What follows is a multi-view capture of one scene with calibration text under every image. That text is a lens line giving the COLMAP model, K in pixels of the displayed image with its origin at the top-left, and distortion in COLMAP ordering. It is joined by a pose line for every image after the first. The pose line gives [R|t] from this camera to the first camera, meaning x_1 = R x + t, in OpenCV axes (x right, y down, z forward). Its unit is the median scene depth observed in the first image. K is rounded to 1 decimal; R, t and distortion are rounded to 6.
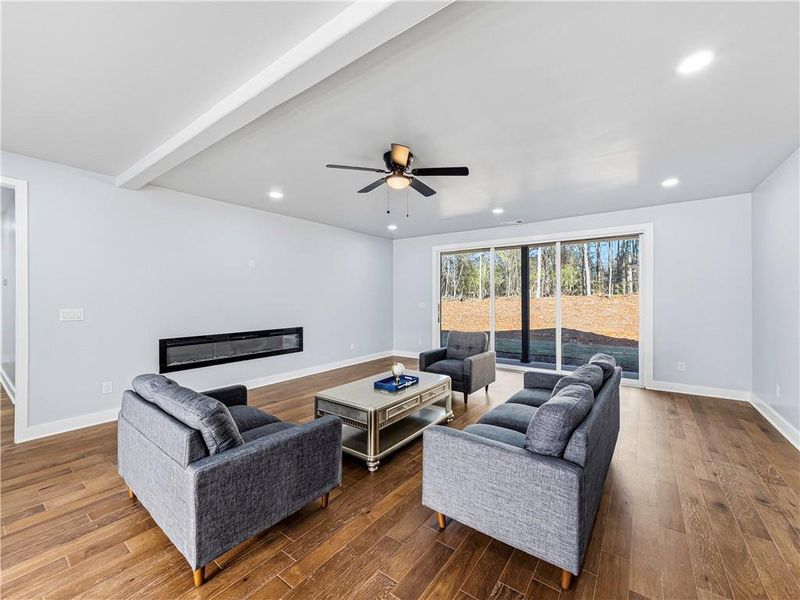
lens RADIAL K [[323.8, 0, 400.0], [0, 323.8, 300.0], [0, 0, 1]] dist [-0.002778, -0.000197]
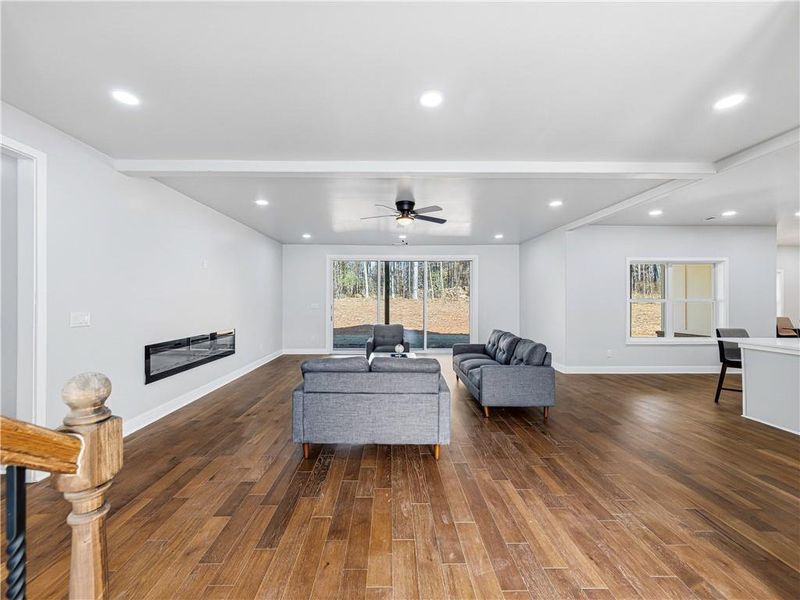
lens RADIAL K [[323.8, 0, 400.0], [0, 323.8, 300.0], [0, 0, 1]] dist [-0.002778, -0.000197]
pose [[0.794198, 0.003074, 0.607652, -0.539520], [0.001426, 0.999975, -0.006923, 0.004329], [-0.607658, 0.006364, 0.794173, -0.088813]]
